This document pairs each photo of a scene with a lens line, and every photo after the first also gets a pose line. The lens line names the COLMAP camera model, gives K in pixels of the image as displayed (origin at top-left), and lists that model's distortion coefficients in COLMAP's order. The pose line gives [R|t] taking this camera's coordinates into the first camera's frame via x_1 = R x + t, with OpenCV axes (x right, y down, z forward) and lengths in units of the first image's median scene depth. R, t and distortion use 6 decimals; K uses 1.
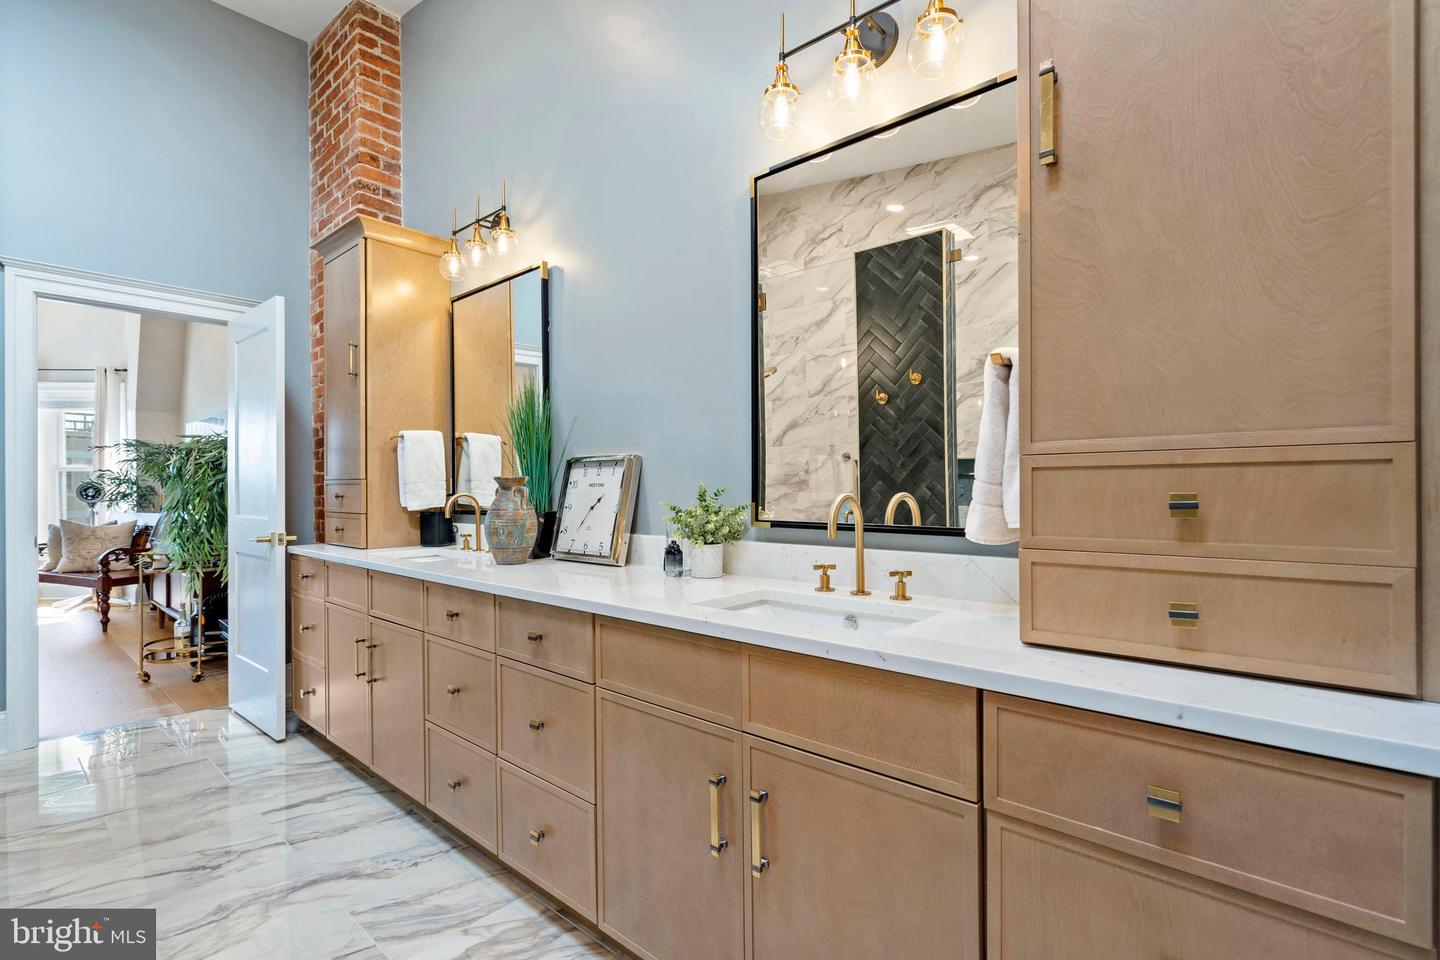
lens RADIAL K [[660.8, 0, 710.7], [0, 660.8, 490.0], [0, 0, 1]] dist [-0.001300, 0.000454]
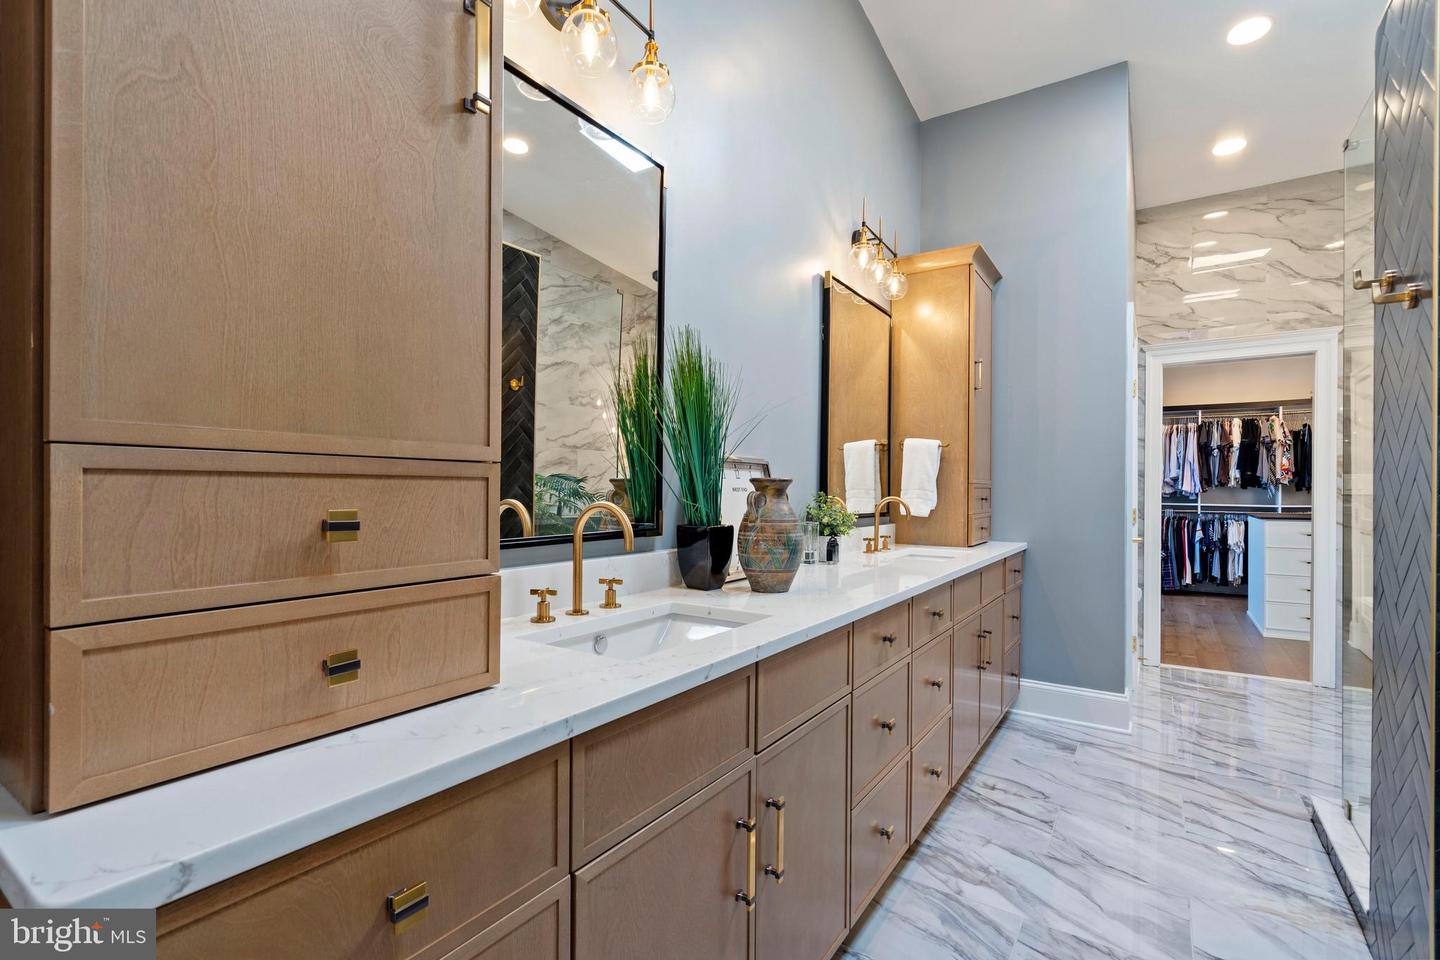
lens RADIAL K [[659.7, 0, 716.7], [0, 659.7, 497.1], [0, 0, 1]] dist [-0.010671, 0.008278]
pose [[-0.138052, -0.005860, 0.990408, -0.731174], [-0.002121, 0.999982, 0.005621, -0.001439], [-0.990423, -0.001324, -0.138062, 0.809522]]
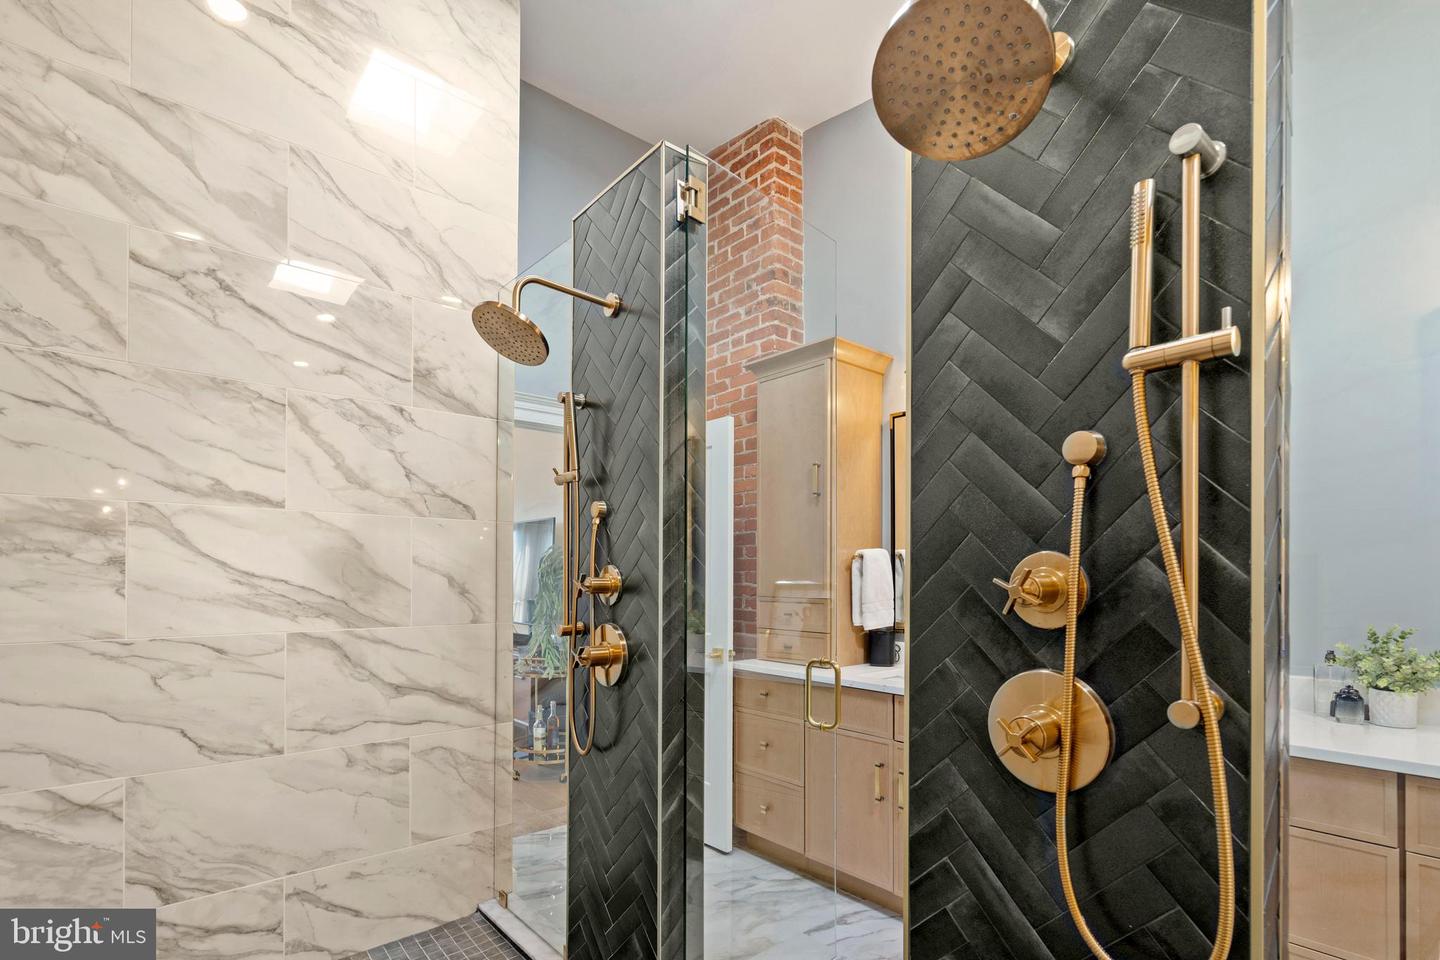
lens RADIAL K [[688.7, 0, 700.3], [0, 688.7, 573.0], [0, 0, 1]] dist [-0.005947, 0.001707]
pose [[0.990478, 0.007302, -0.137479, -0.493474], [-0.007751, 0.999966, -0.002731, -0.043617], [0.137454, 0.003771, 0.990501, -0.052942]]
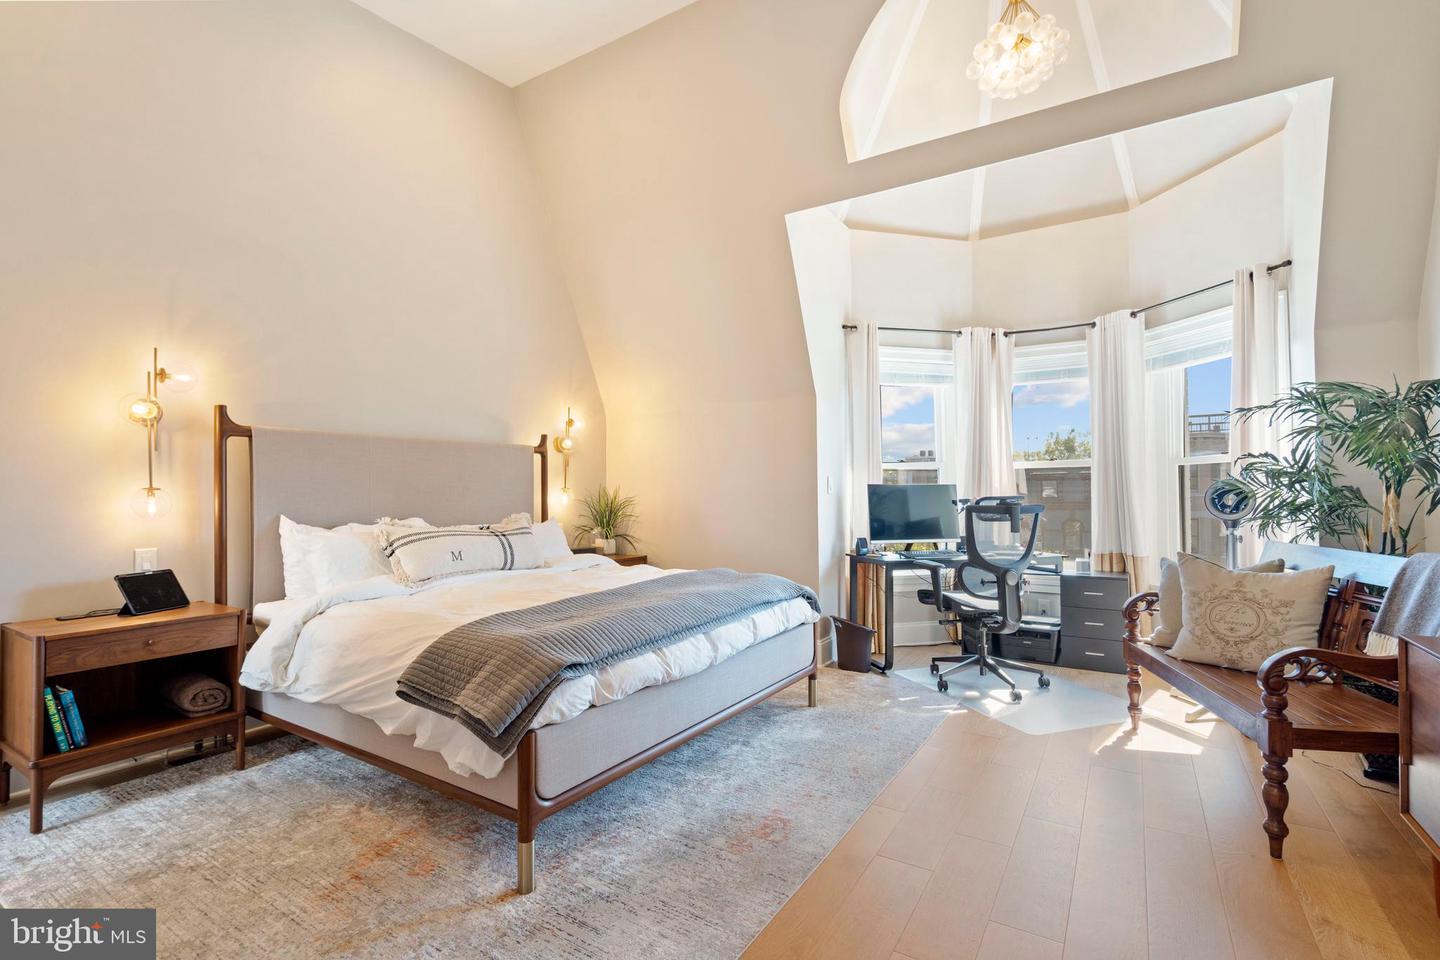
lens RADIAL K [[657.3, 0, 716.8], [0, 657.3, 488.7], [0, 0, 1]] dist [-0.003412, 0.001327]
pose [[0.168719, -0.008696, -0.985626, -0.919469], [0.002253, 0.999962, -0.008437, -0.004511], [0.985662, -0.000798, 0.168732, 0.949512]]
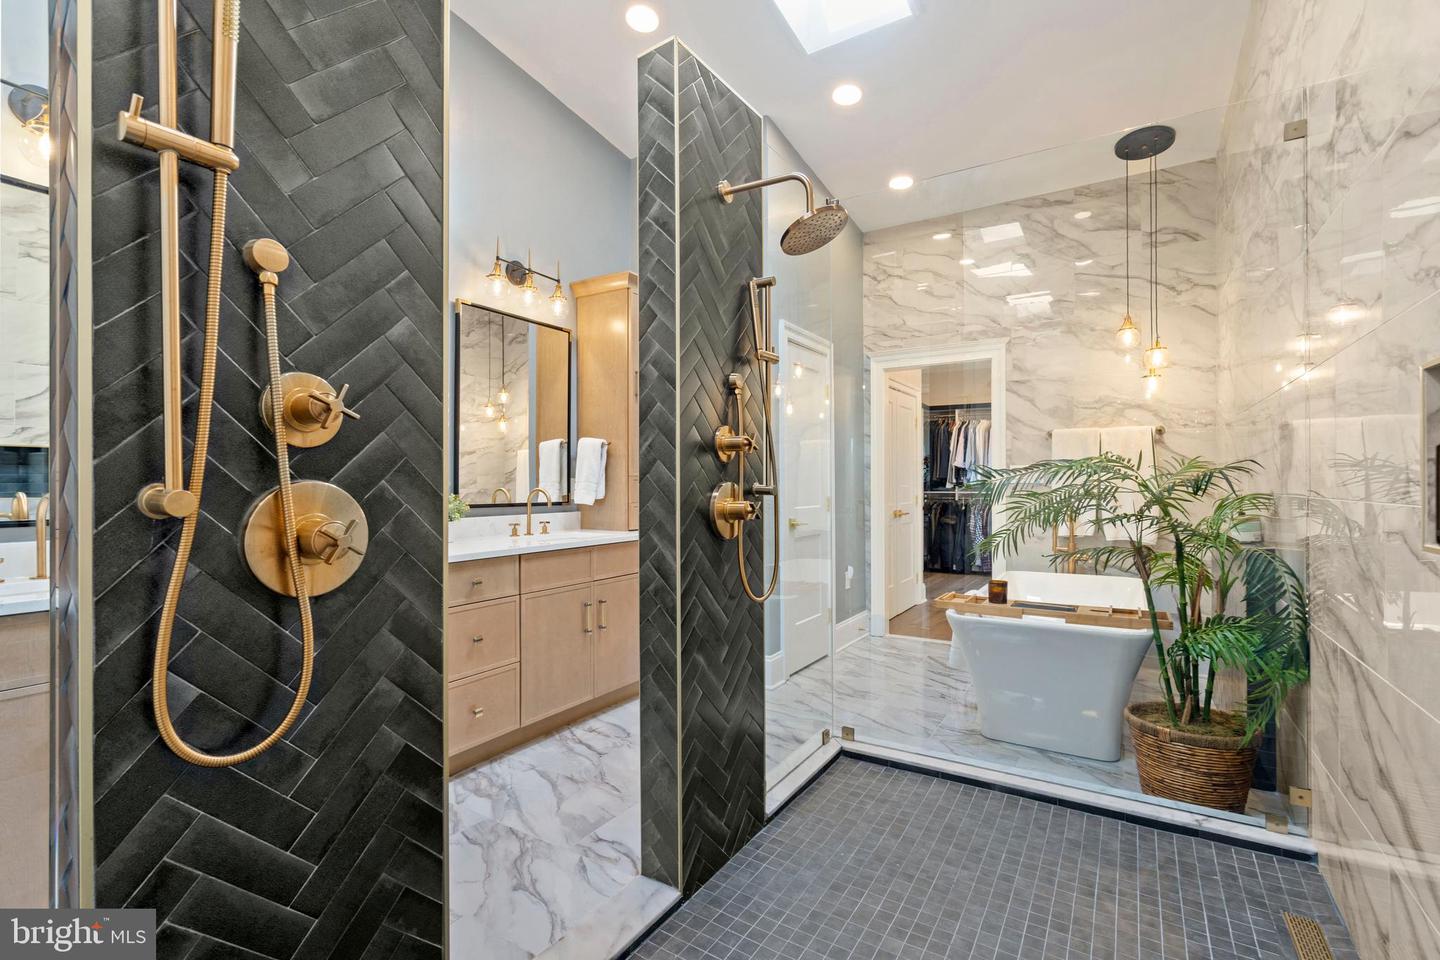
lens RADIAL K [[657.5, 0, 718.2], [0, 657.5, 484.9], [0, 0, 1]] dist [-0.004789, 0.003917]
pose [[-0.171186, 0.001516, 0.985238, -0.954590], [0.005018, 0.999987, -0.000667, -0.000363], [-0.985226, 0.004830, -0.171192, 0.361350]]
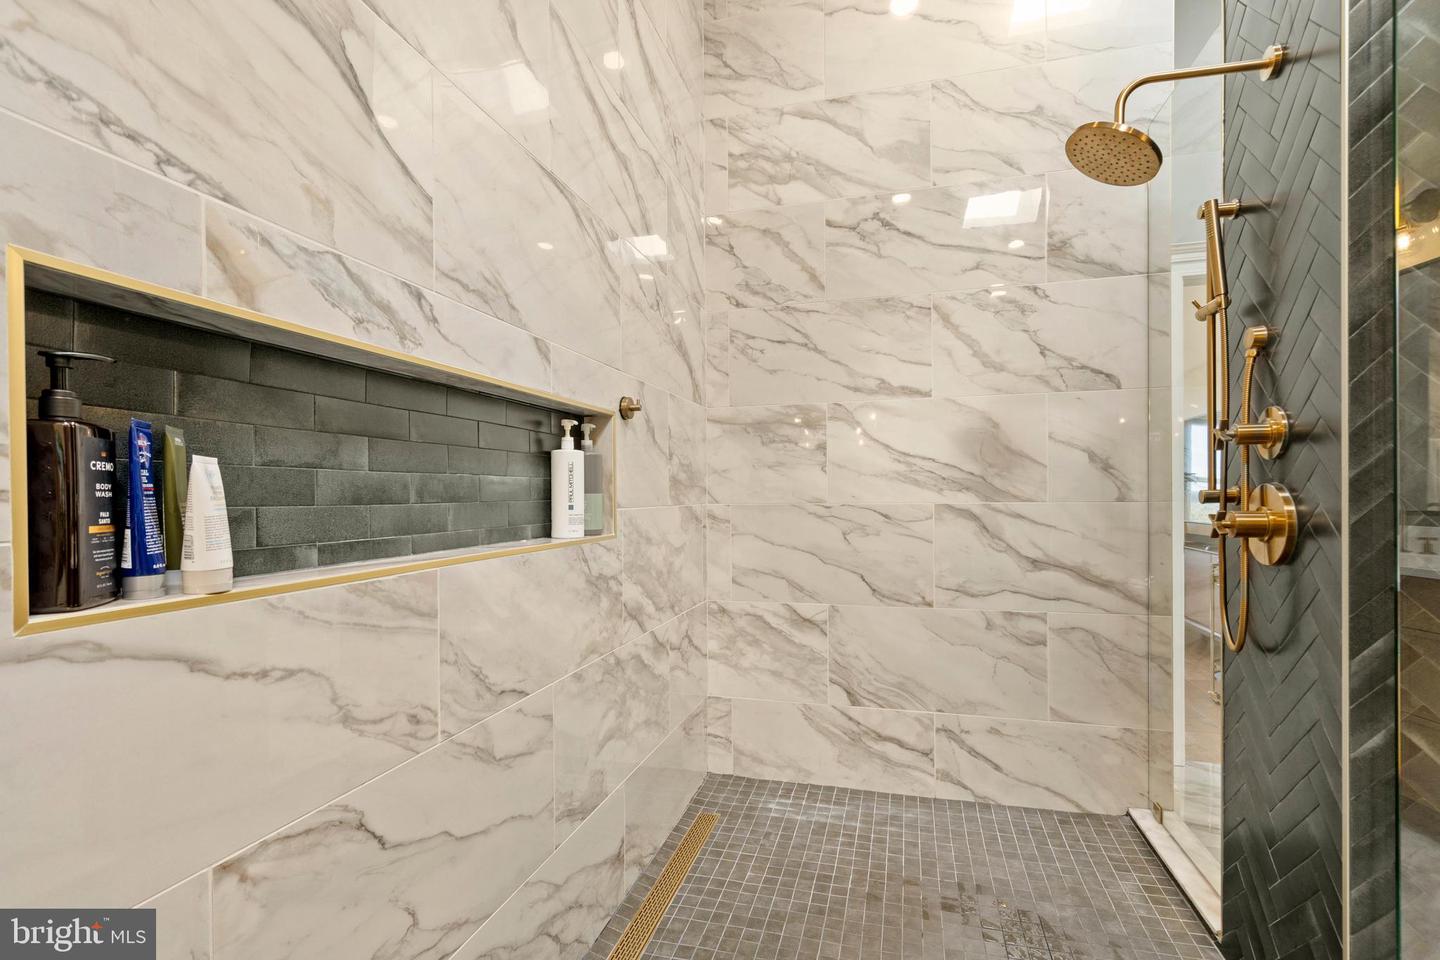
lens RADIAL K [[649.2, 0, 721.6], [0, 649.2, 499.9], [0, 0, 1]] dist [-0.003973, 0.000577]
pose [[0.443504, 0.004717, -0.896260, -0.434493], [0.006004, 0.999948, 0.008234, 0.001698], [0.896252, -0.009033, 0.443453, 0.008956]]
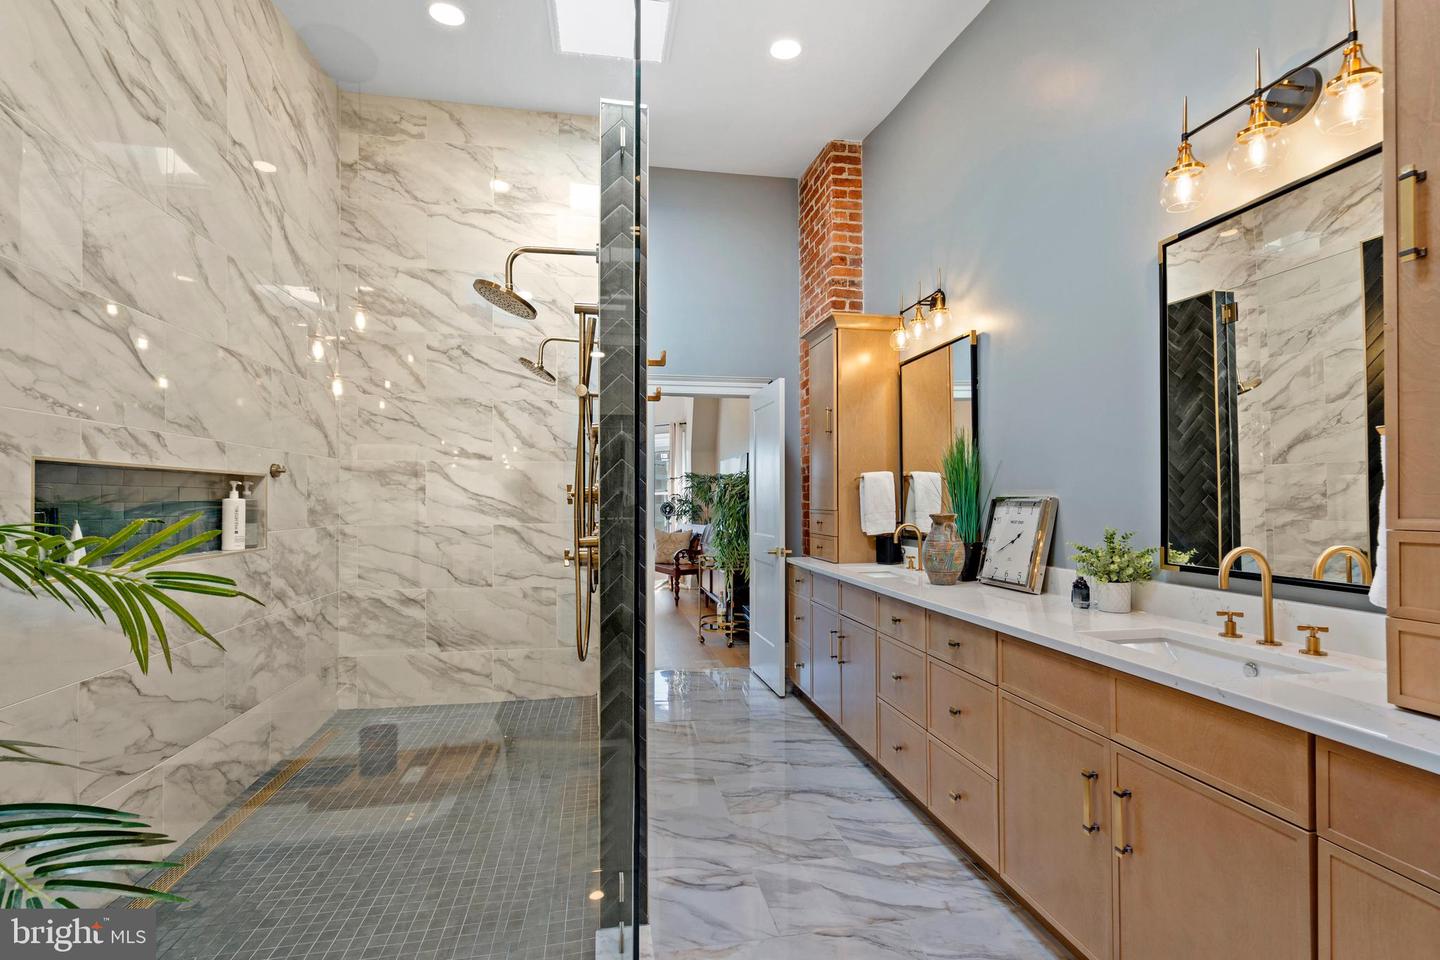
lens RADIAL K [[659.7, 0, 716.7], [0, 659.7, 497.1], [0, 0, 1]] dist [-0.010671, 0.008278]
pose [[0.788936, -0.001691, -0.614473, 0.084847], [-0.001558, 0.999987, -0.004753, -0.031335], [0.614473, 0.004707, 0.788924, -0.163390]]
